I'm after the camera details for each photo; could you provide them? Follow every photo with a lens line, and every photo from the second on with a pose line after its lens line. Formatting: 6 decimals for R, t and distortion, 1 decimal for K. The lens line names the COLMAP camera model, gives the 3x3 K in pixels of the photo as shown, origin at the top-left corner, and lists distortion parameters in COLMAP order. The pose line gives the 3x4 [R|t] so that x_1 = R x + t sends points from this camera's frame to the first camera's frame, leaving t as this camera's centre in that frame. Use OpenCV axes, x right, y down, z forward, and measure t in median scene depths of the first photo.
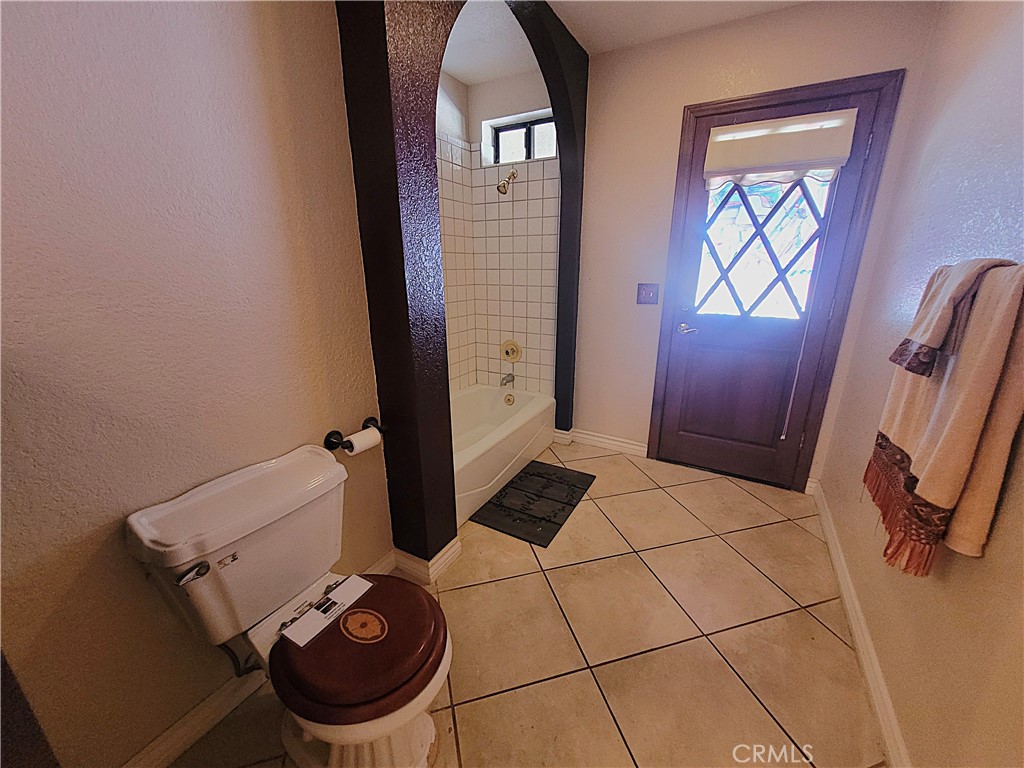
lens RADIAL K [[403.5, 0, 514.1], [0, 403.5, 383.4], [0, 0, 1]] dist [0.003352, -0.000575]
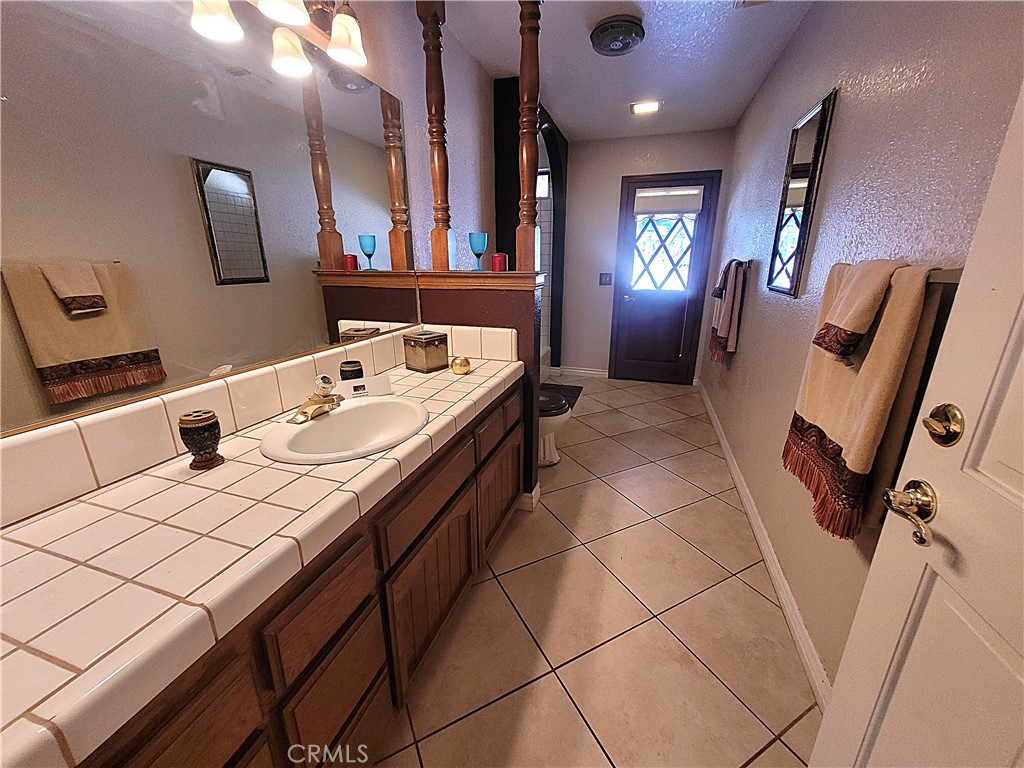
lens RADIAL K [[403.5, 0, 511.0], [0, 403.5, 383.3], [0, 0, 1]] dist [0.003352, -0.000575]
pose [[0.980377, -0.061597, 0.187261, -0.476413], [0.060437, 0.998101, 0.011902, 0.204560], [-0.187639, -0.000351, 0.982238, -0.710974]]
